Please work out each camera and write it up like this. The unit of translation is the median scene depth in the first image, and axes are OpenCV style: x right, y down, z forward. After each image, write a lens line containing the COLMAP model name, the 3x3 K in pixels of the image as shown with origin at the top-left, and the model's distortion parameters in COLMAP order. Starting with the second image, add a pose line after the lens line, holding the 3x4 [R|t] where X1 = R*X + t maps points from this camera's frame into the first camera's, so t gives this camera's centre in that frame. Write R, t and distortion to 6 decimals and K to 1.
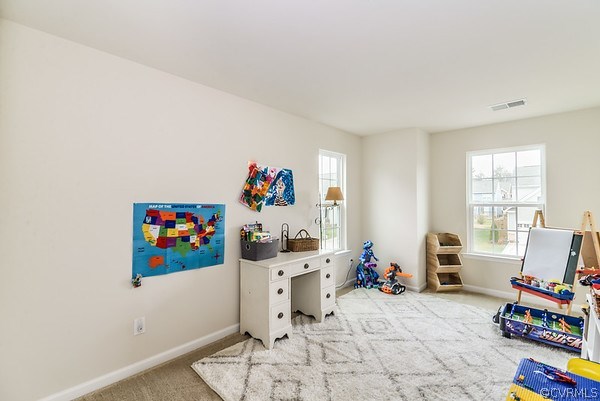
lens RADIAL K [[270.6, 0, 297.6], [0, 270.6, 199.6], [0, 0, 1]] dist [0.000944, -0.003093]
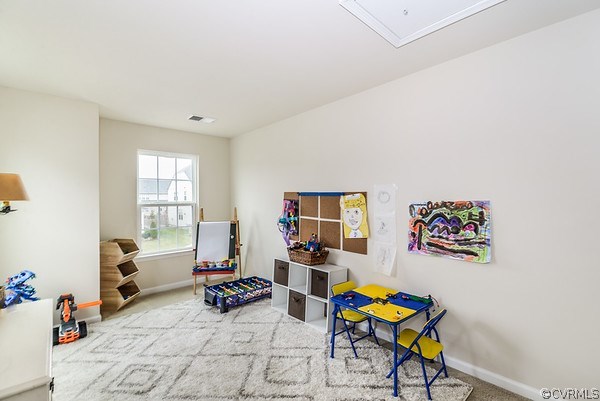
lens RADIAL K [[270.6, 0, 297.7], [0, 270.6, 199.2], [0, 0, 1]] dist [0.000944, -0.003093]
pose [[0.061906, 0.002226, 0.998080, -0.346339], [0.001819, 0.999996, -0.002343, 0.001554], [-0.998080, 0.001961, 0.061901, 0.484973]]
